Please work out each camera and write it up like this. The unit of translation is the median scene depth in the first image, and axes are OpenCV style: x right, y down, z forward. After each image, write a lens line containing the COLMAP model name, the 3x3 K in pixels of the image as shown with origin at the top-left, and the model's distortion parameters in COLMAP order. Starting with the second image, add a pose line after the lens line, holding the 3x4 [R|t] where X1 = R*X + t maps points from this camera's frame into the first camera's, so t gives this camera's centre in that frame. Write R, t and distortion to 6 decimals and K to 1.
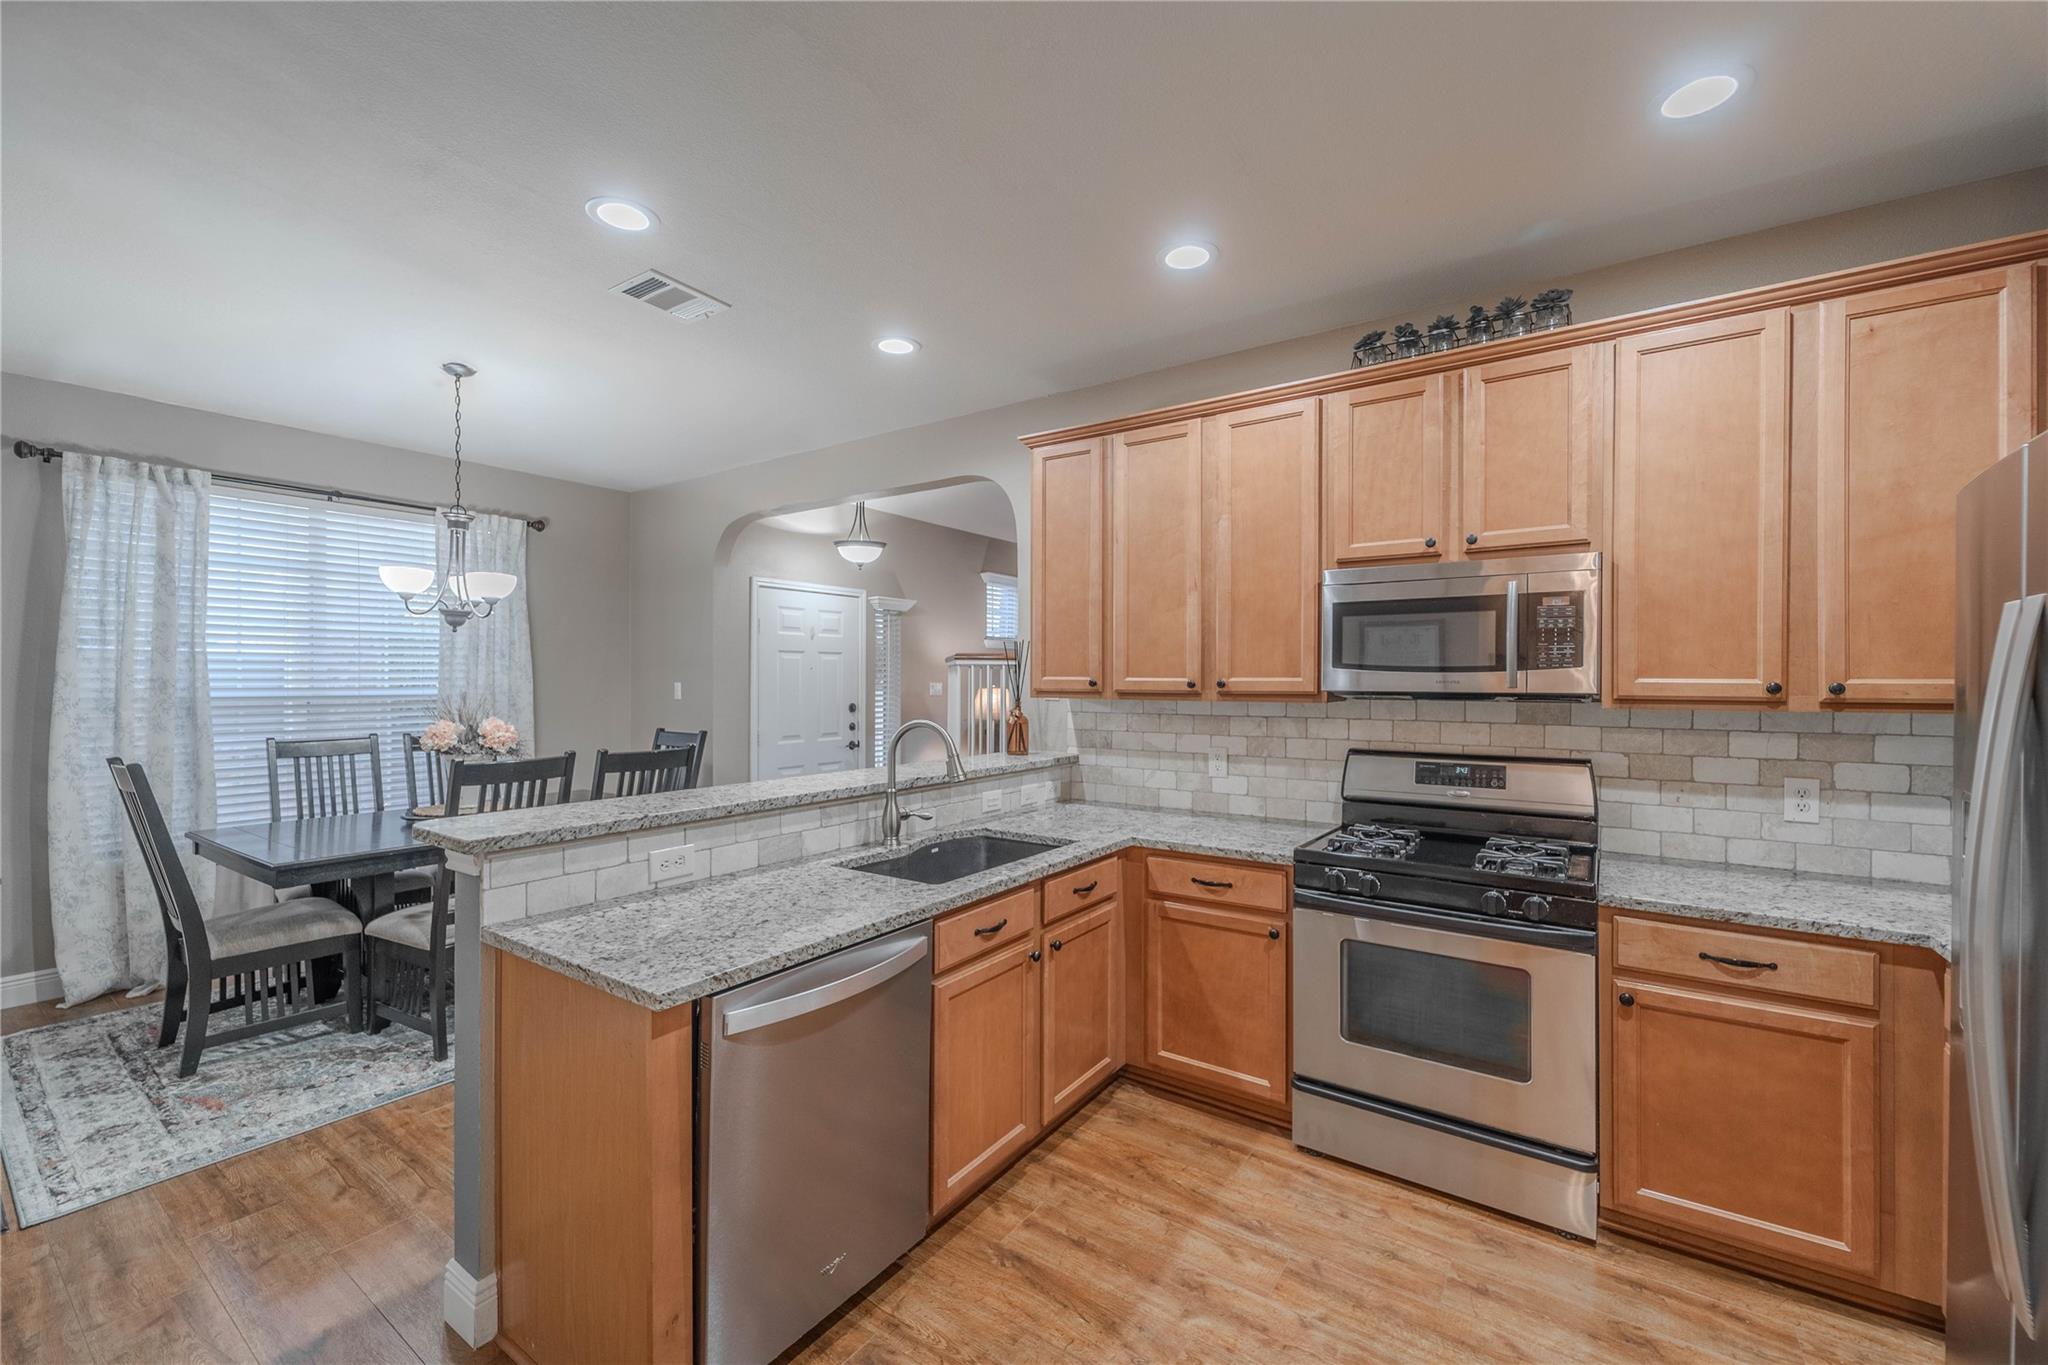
lens RADIAL K [[825.4, 0, 1027.4], [0, 825.4, 680.2], [0, 0, 1]] dist [0.004564, -0.001369]
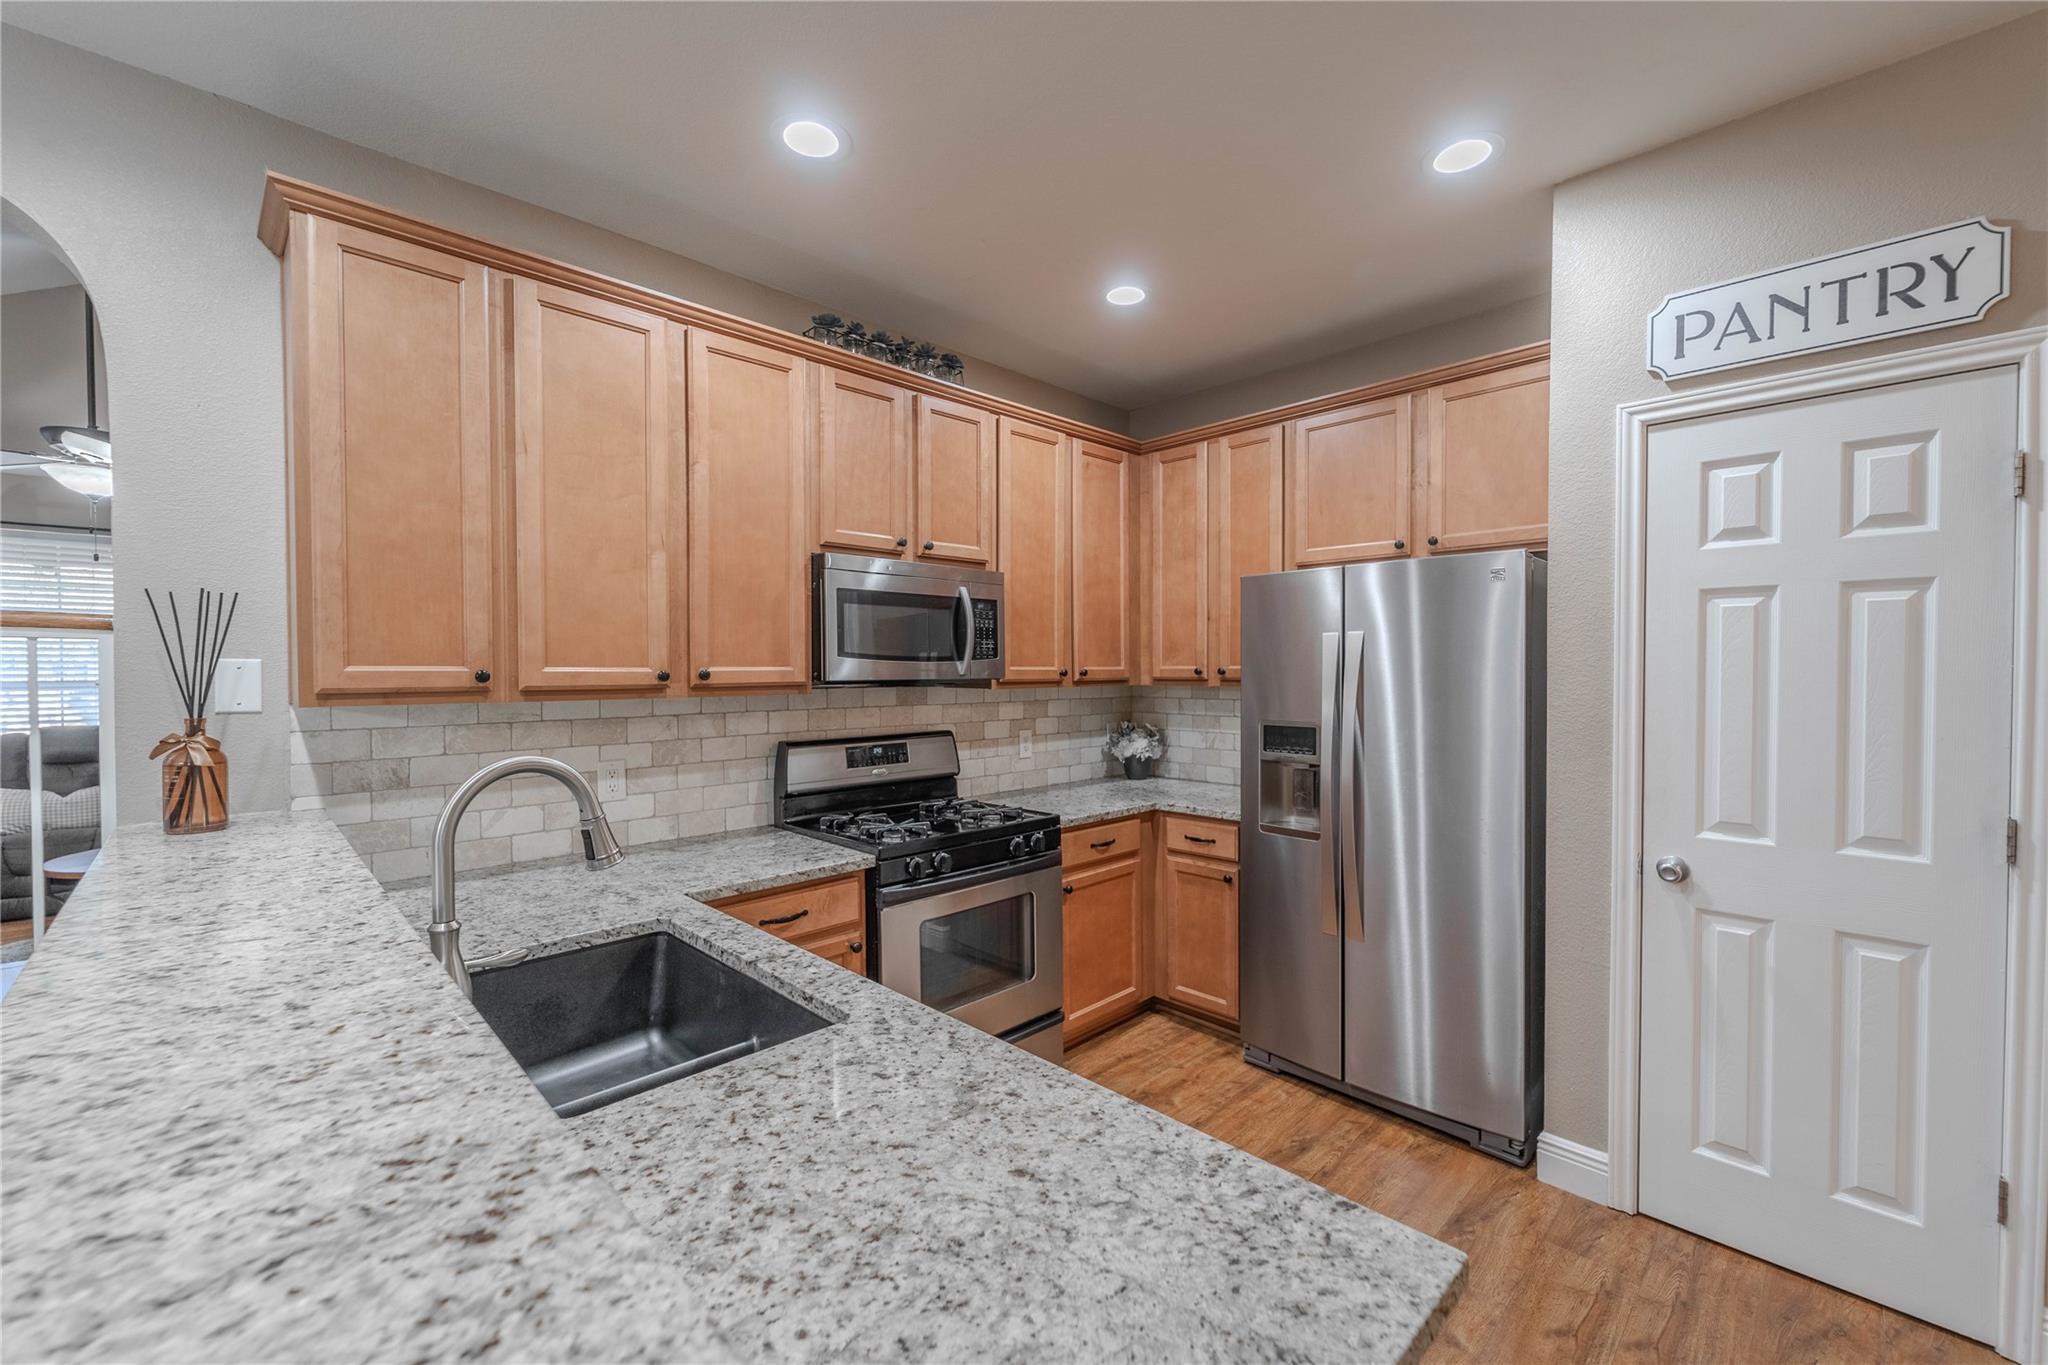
lens RADIAL K [[825.4, 0, 1029.3], [0, 825.4, 684.1], [0, 0, 1]] dist [0.004564, -0.001369]
pose [[0.185845, -0.021228, 0.982350, -0.434260], [0.004411, 0.999775, 0.020770, -0.001422], [-0.982569, 0.000473, 0.185896, 0.501900]]
